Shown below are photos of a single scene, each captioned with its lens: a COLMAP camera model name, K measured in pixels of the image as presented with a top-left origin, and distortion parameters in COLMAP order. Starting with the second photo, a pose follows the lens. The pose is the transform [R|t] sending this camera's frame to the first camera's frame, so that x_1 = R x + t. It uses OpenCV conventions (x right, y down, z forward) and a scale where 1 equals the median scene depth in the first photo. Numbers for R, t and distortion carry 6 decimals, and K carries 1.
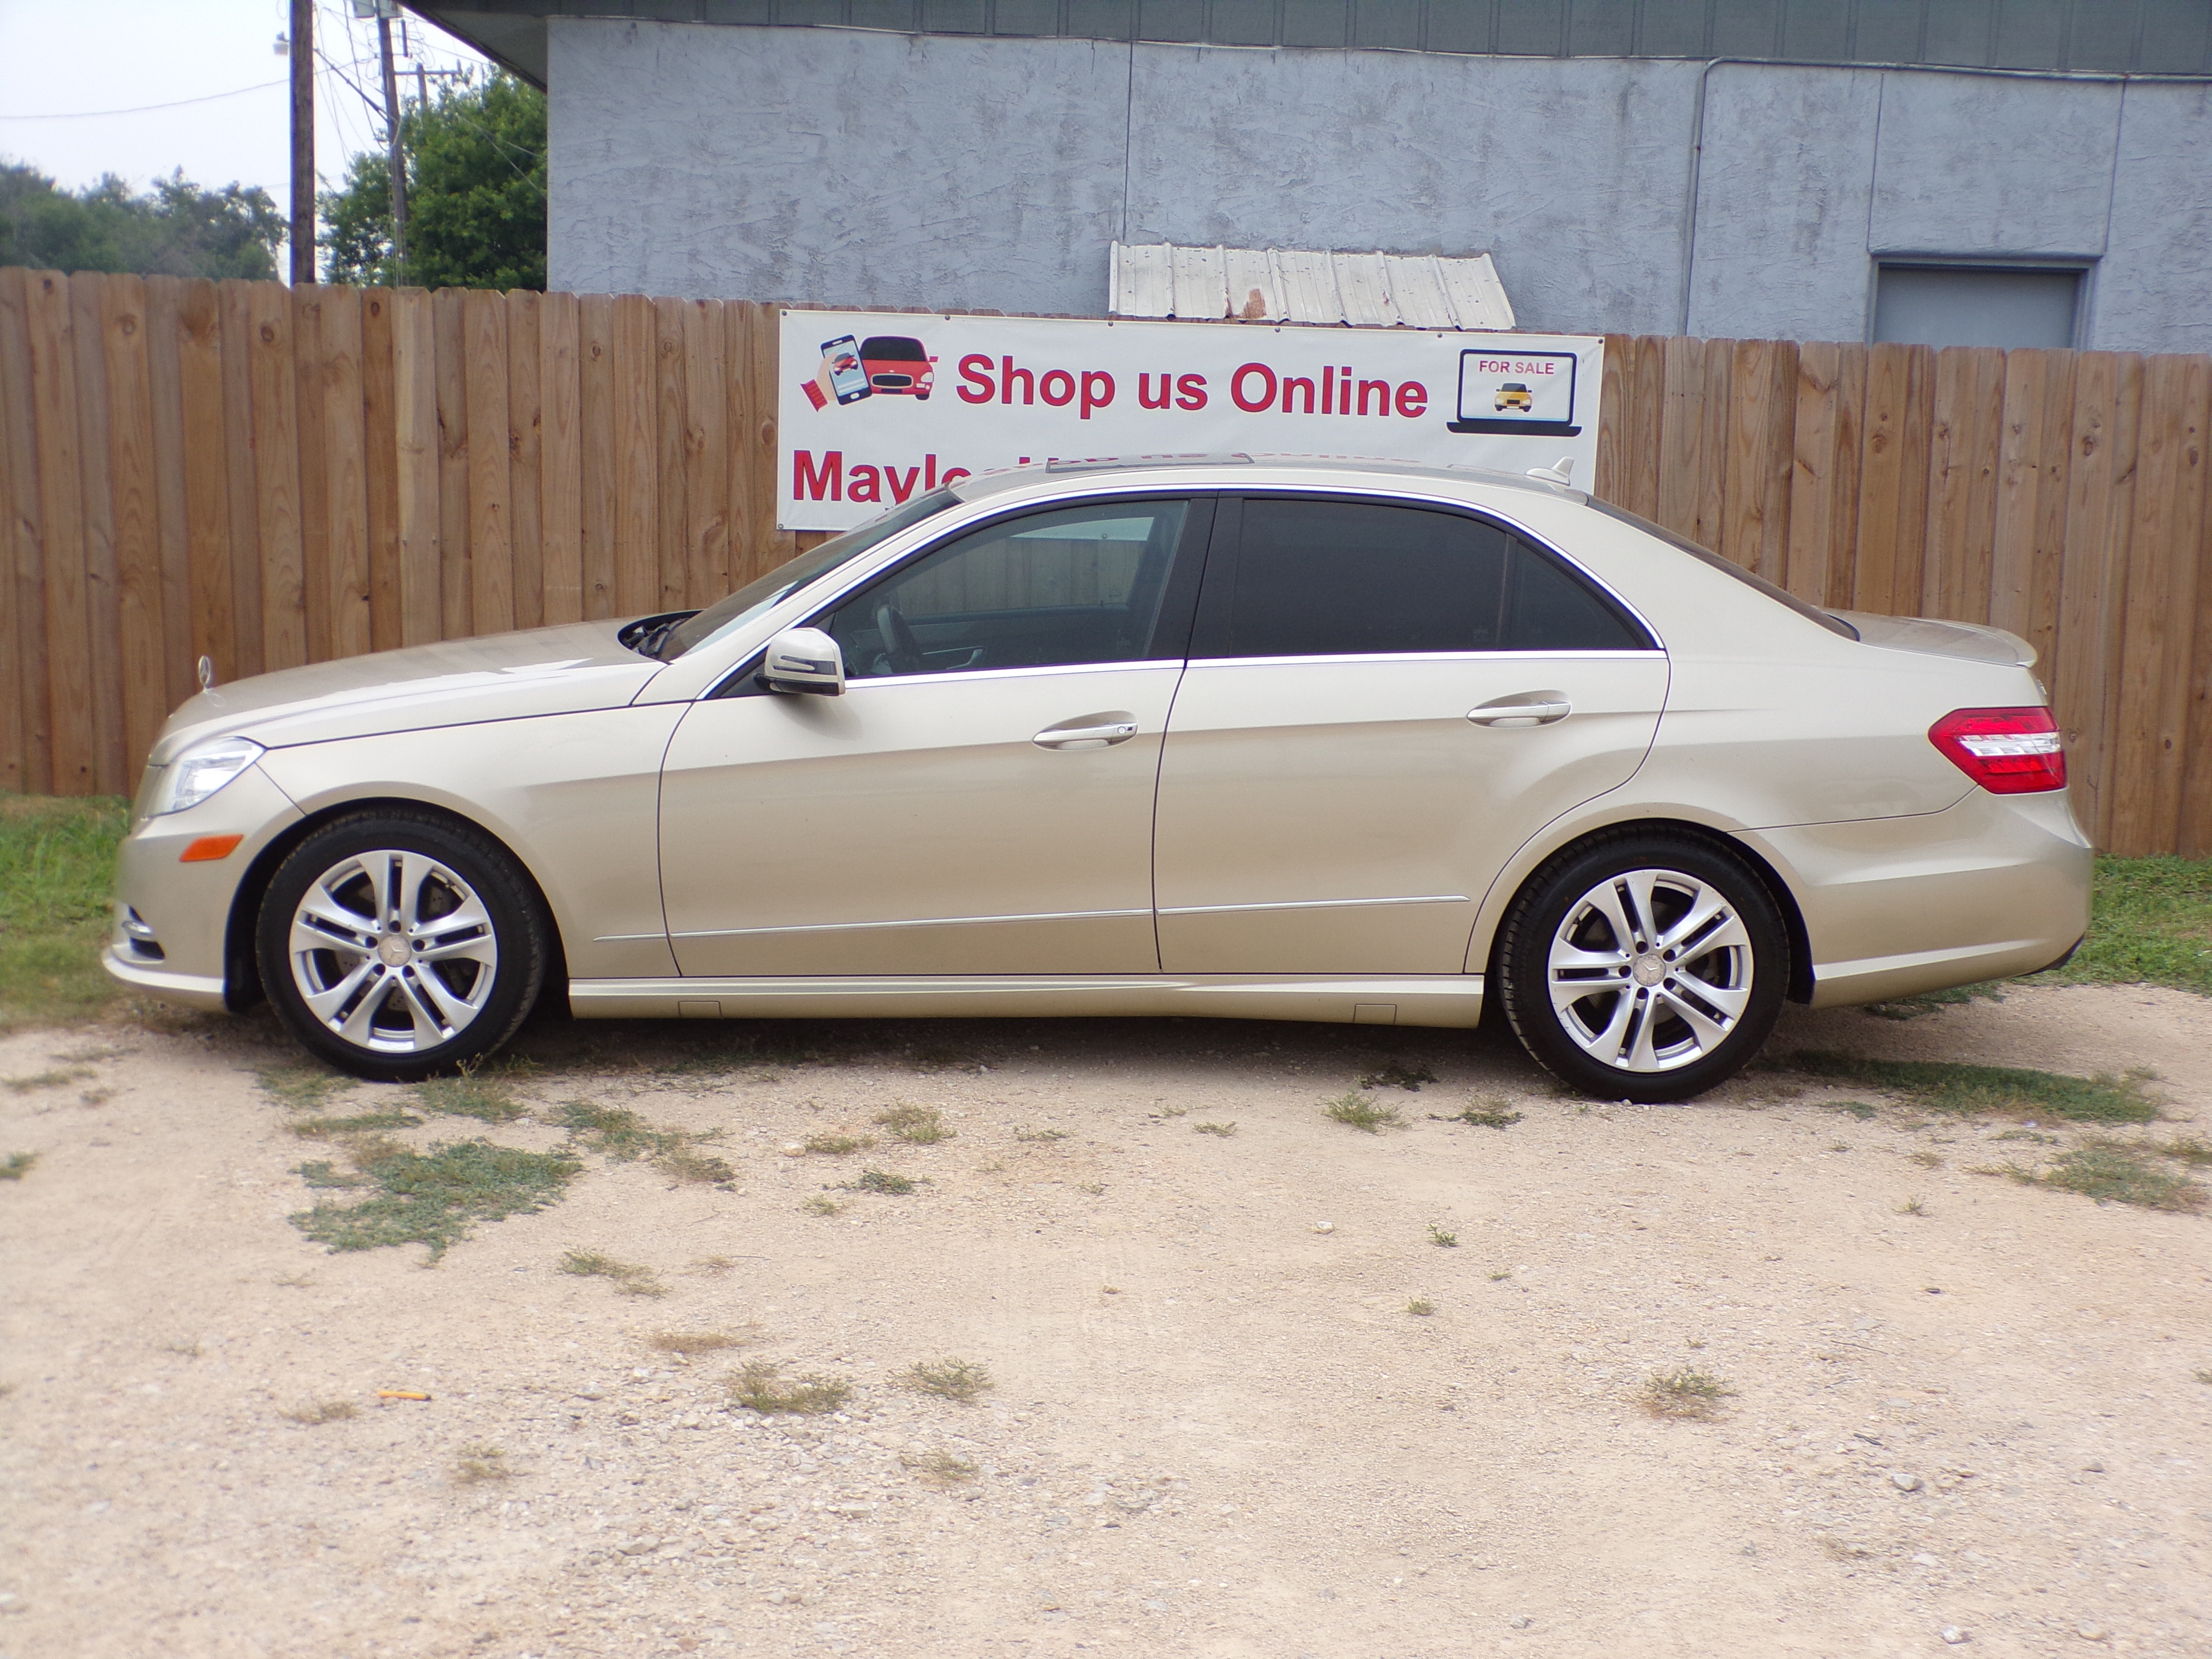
lens RADIAL K [[2679.0, 0, 1106.8], [0, 2679.0, 820.7], [0, 0, 1]] dist [0.028390, 0.000000]
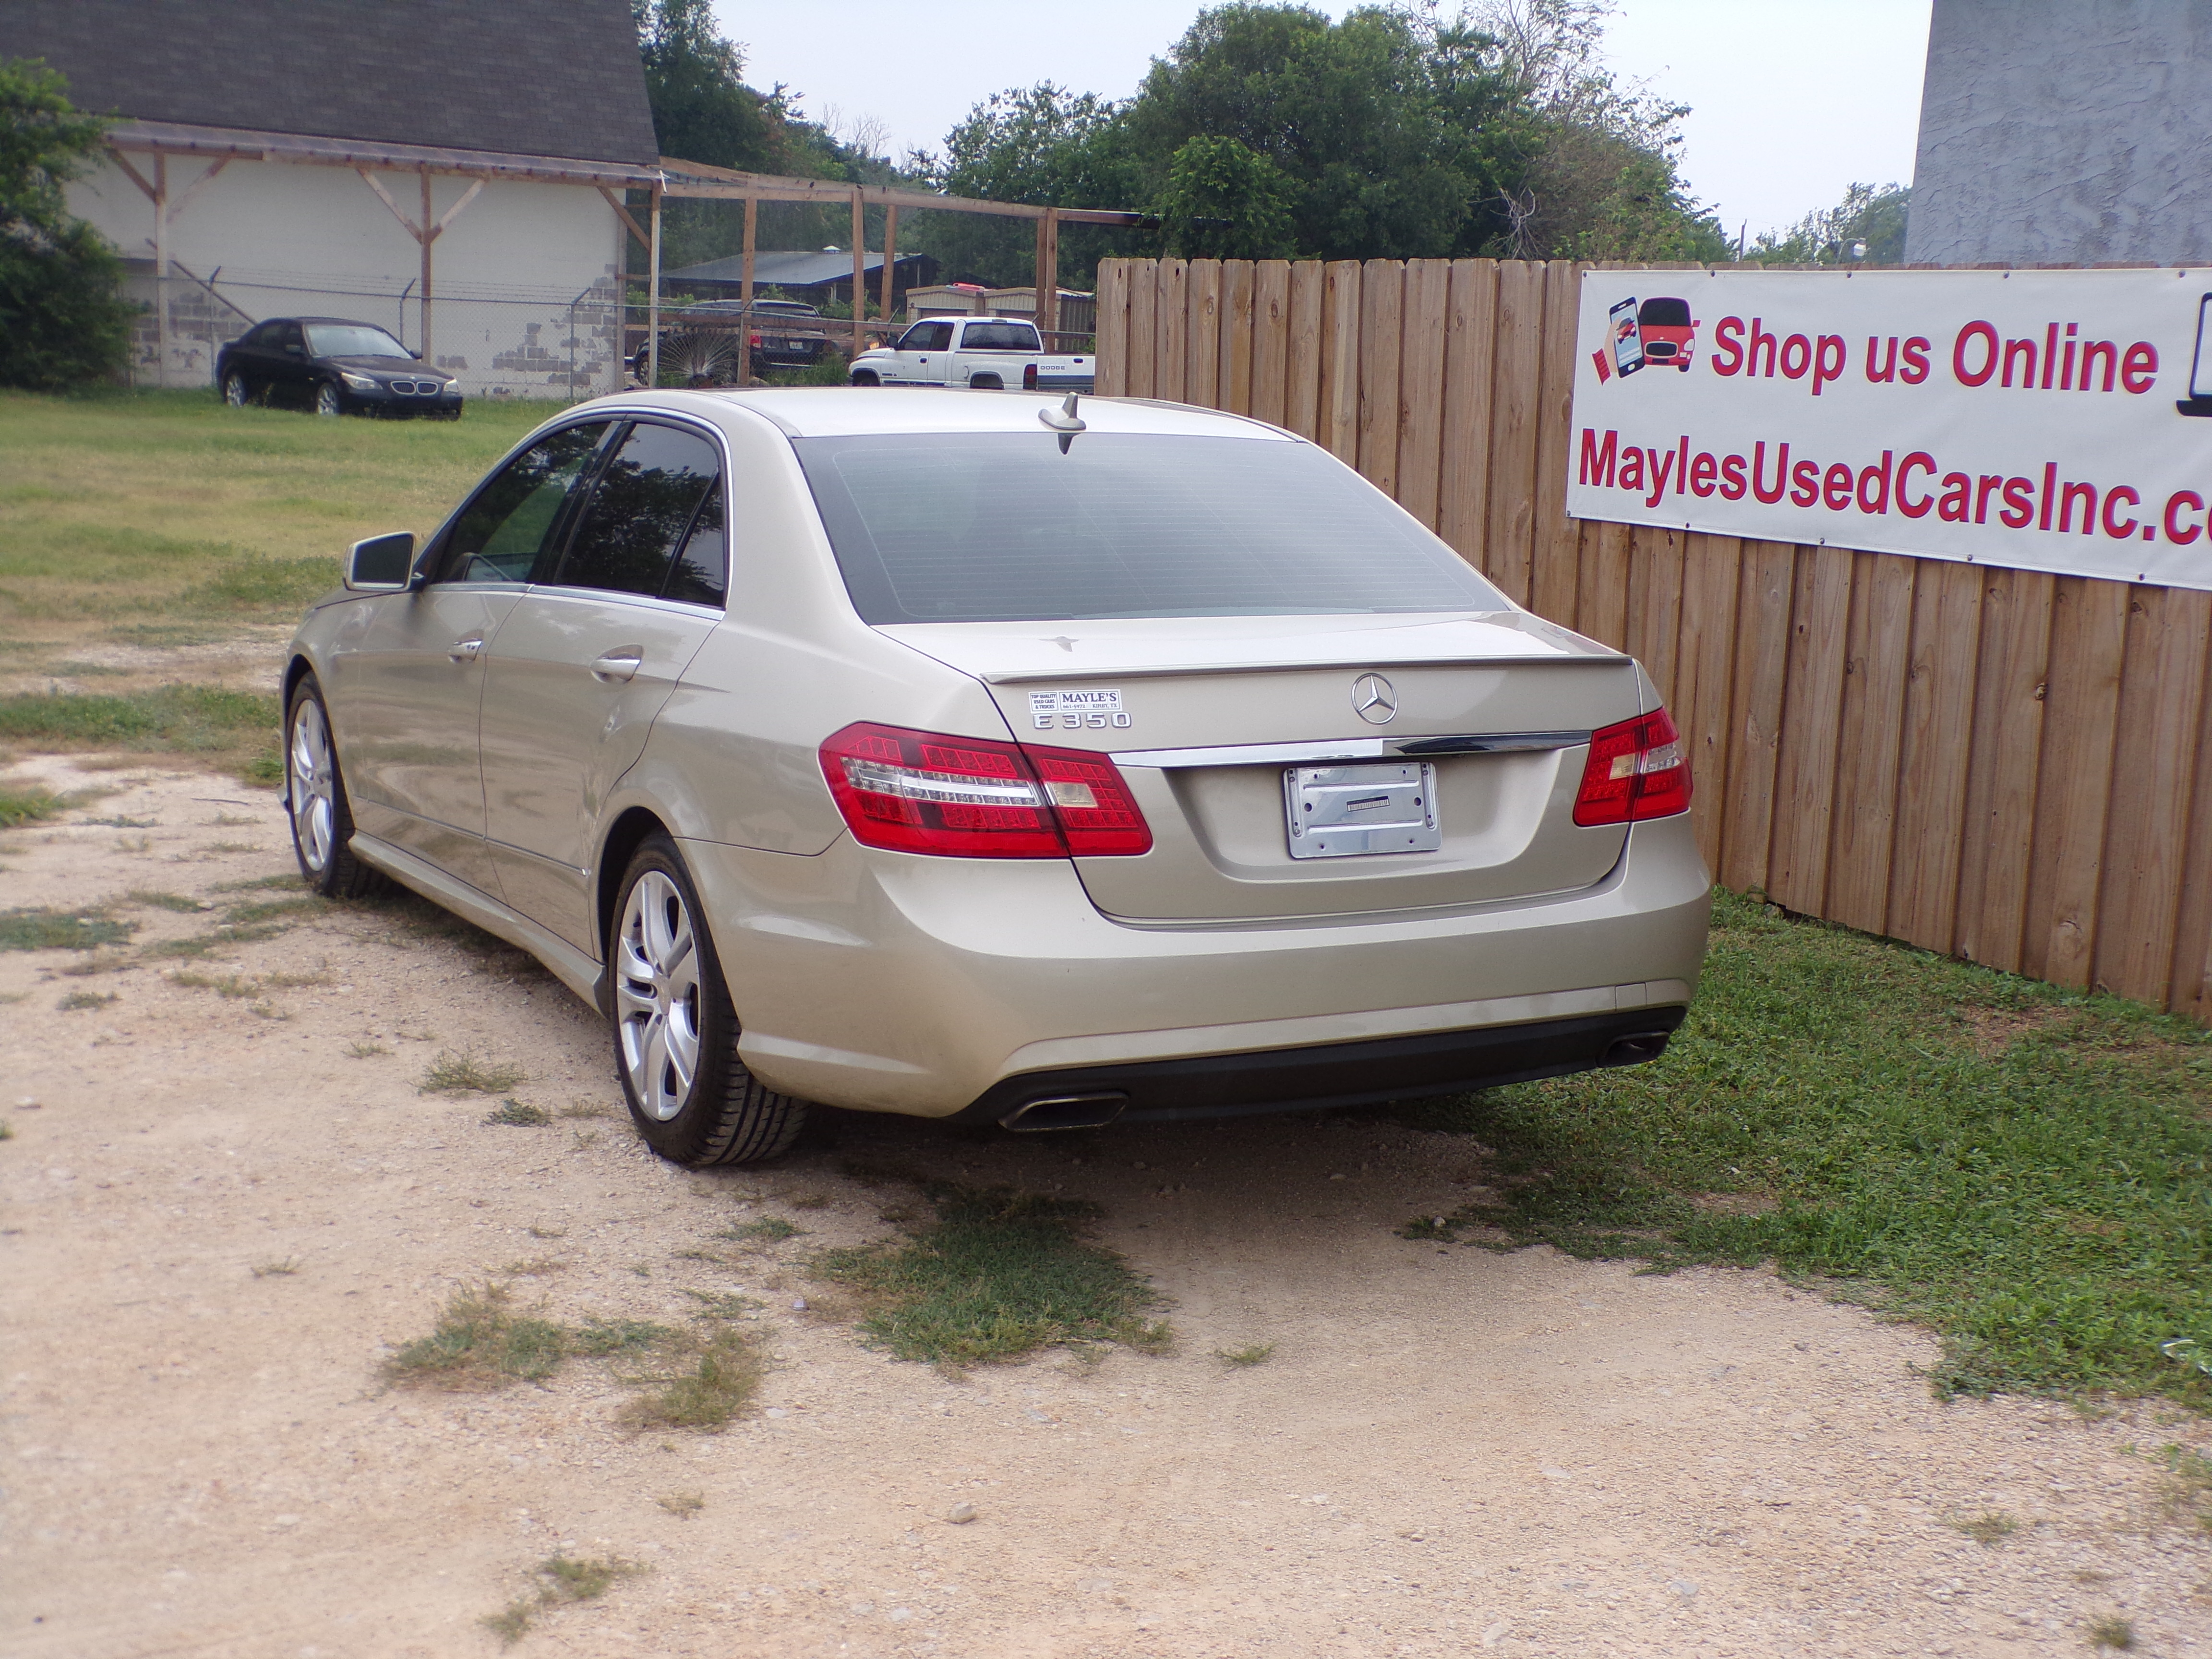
lens RADIAL K [[2679.0, 0, 1106.7], [0, 2679.0, 841.3], [0, 0, 1]] dist [0.028390, 0.000000]
pose [[0.443121, 0.152609, -0.883377, 0.622605], [-0.166607, 0.982256, 0.086117, -0.053691], [0.880844, 0.109016, 0.460684, 0.463403]]
